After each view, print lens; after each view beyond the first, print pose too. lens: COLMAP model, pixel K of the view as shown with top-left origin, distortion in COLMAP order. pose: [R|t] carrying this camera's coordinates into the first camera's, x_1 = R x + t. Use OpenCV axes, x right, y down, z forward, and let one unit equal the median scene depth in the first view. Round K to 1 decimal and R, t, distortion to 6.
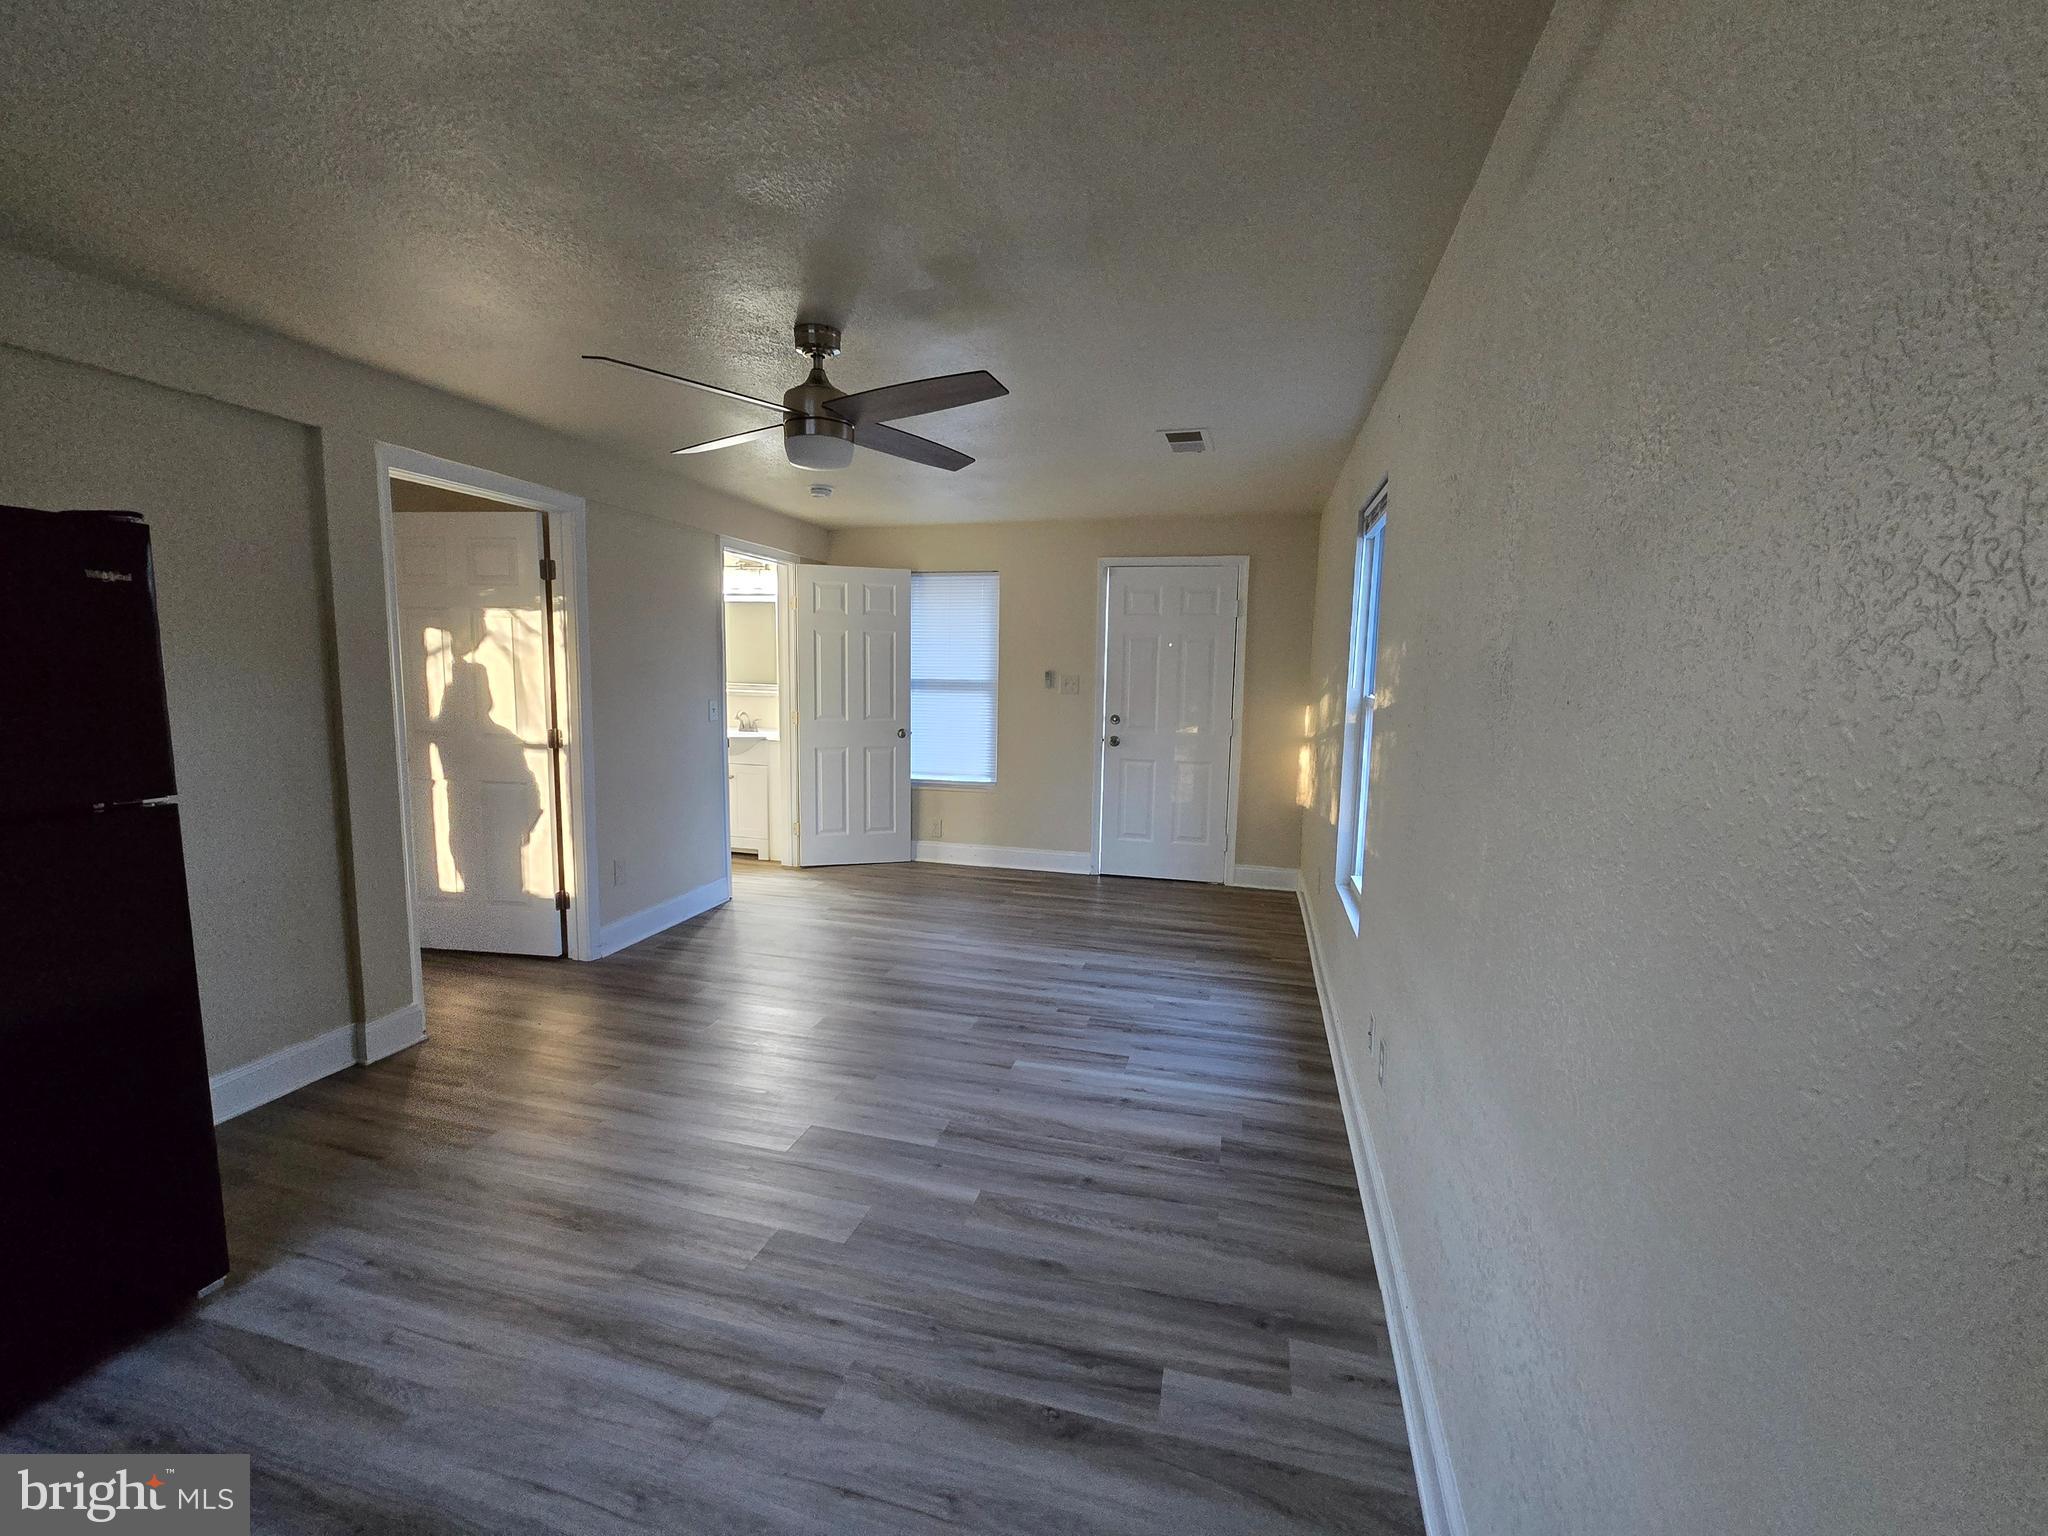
lens RADIAL K [[836.2, 0, 1024.9], [0, 836.2, 766.9], [0, 0, 1]] dist [-0.004362, 0.003404]
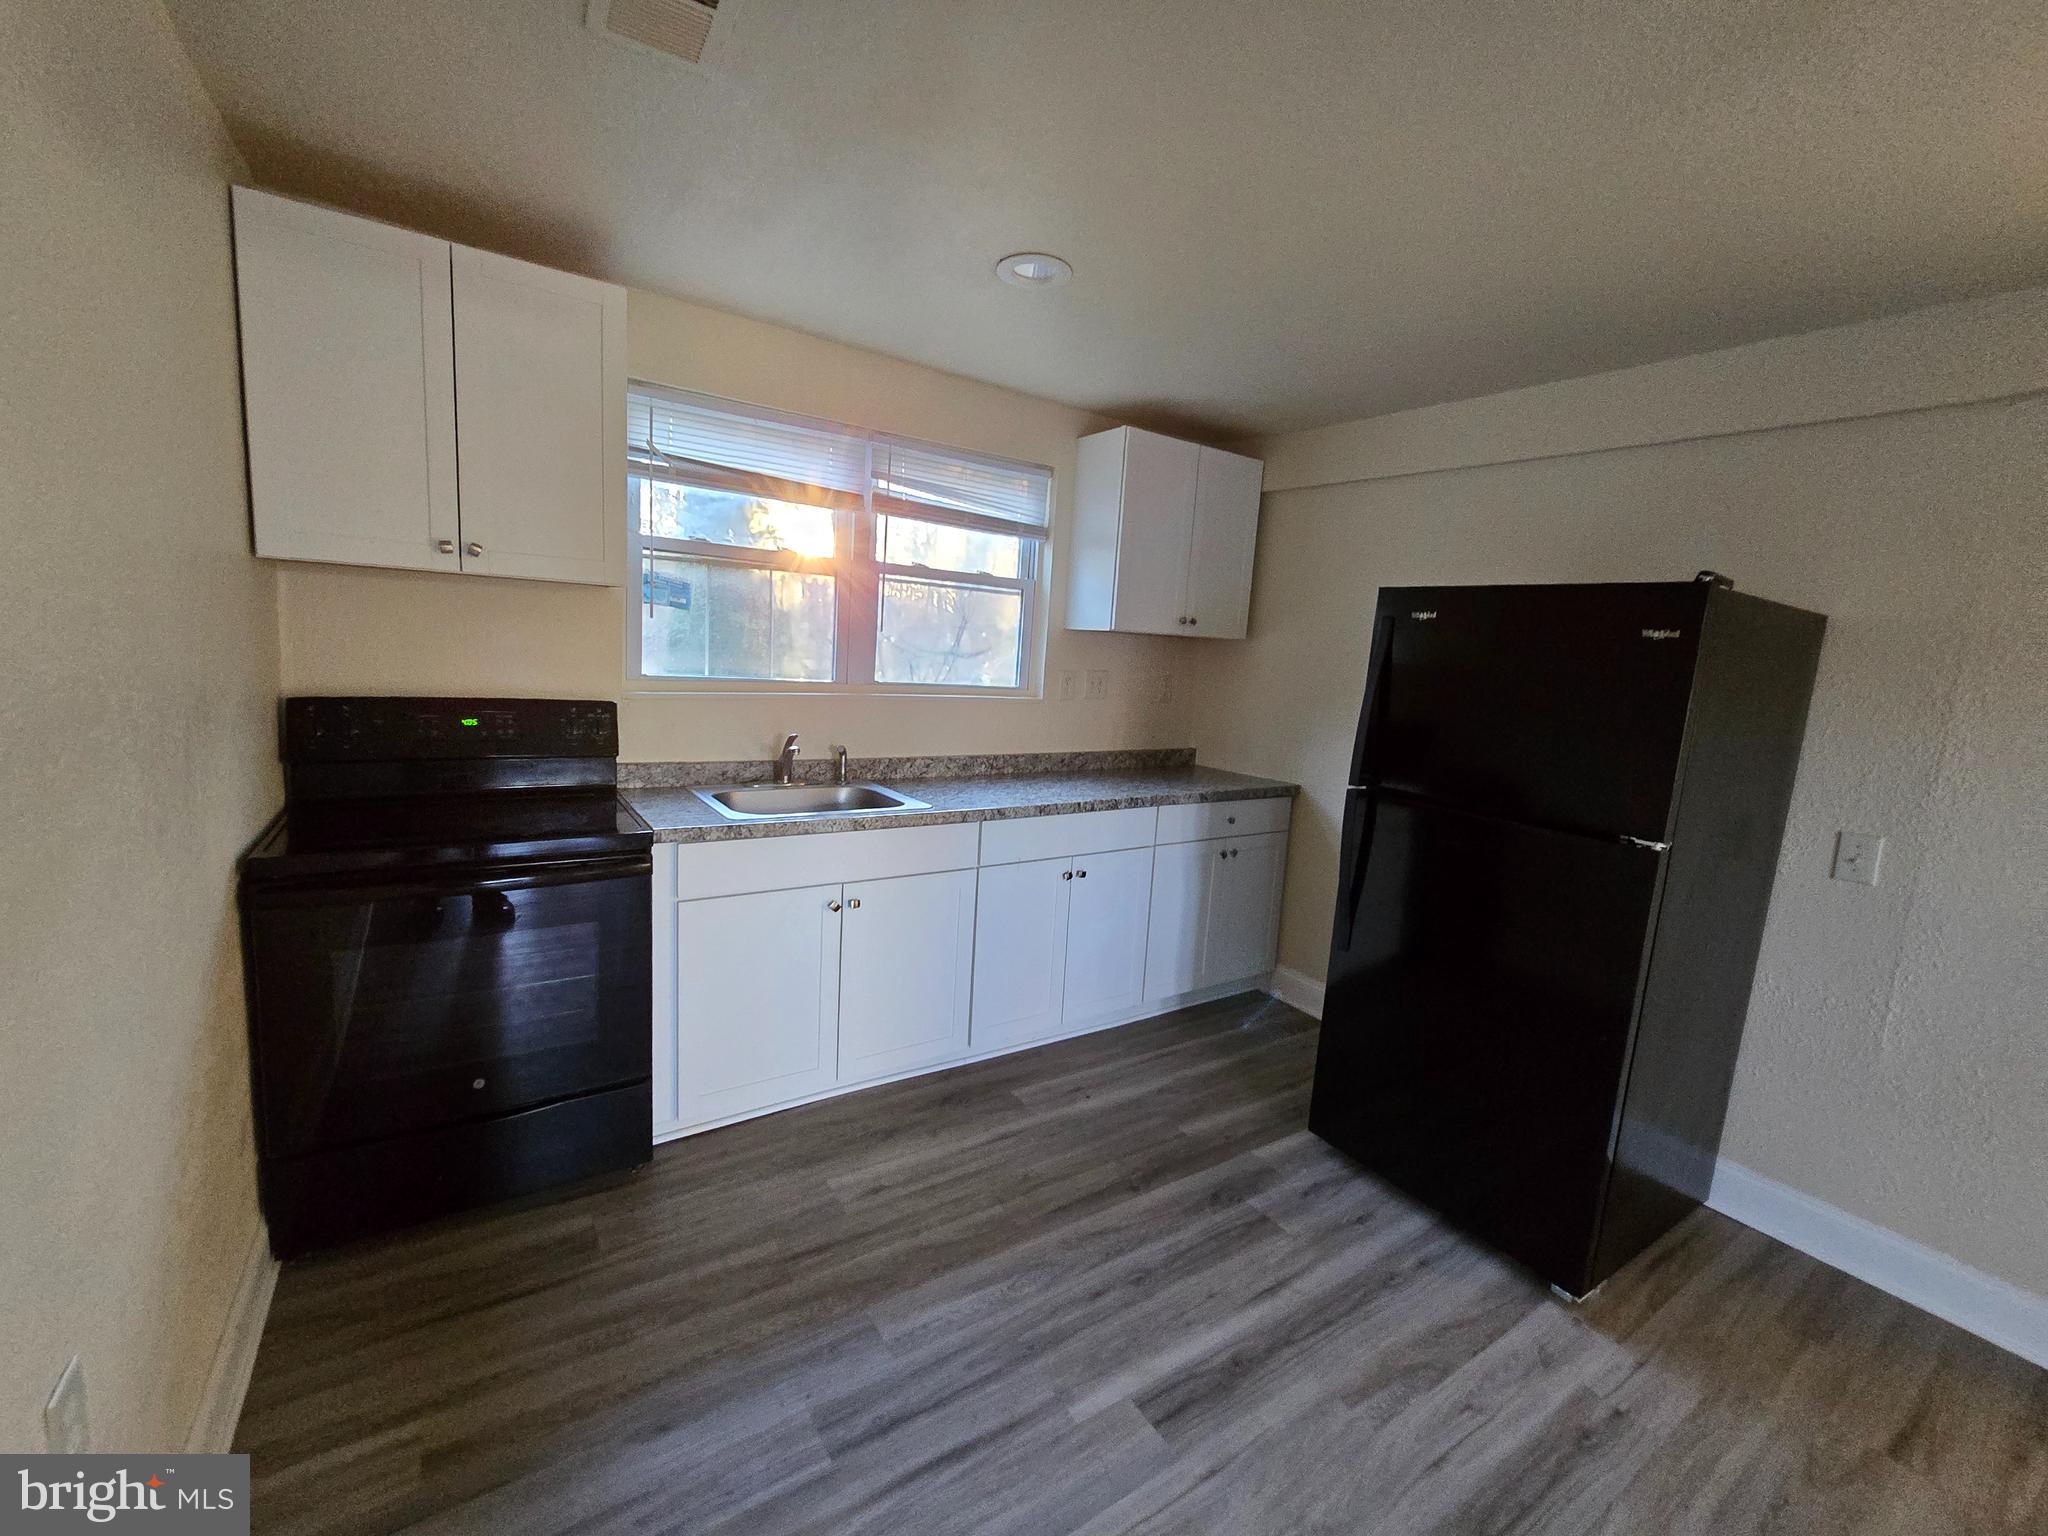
lens RADIAL K [[836.2, 0, 1021.2], [0, 836.2, 768.1], [0, 0, 1]] dist [-0.004362, 0.003404]
pose [[-0.666314, 0.045283, -0.744295, 0.279106], [-0.164824, 0.964520, 0.206237, -0.144838], [0.727226, 0.260097, -0.635210, 1.117673]]
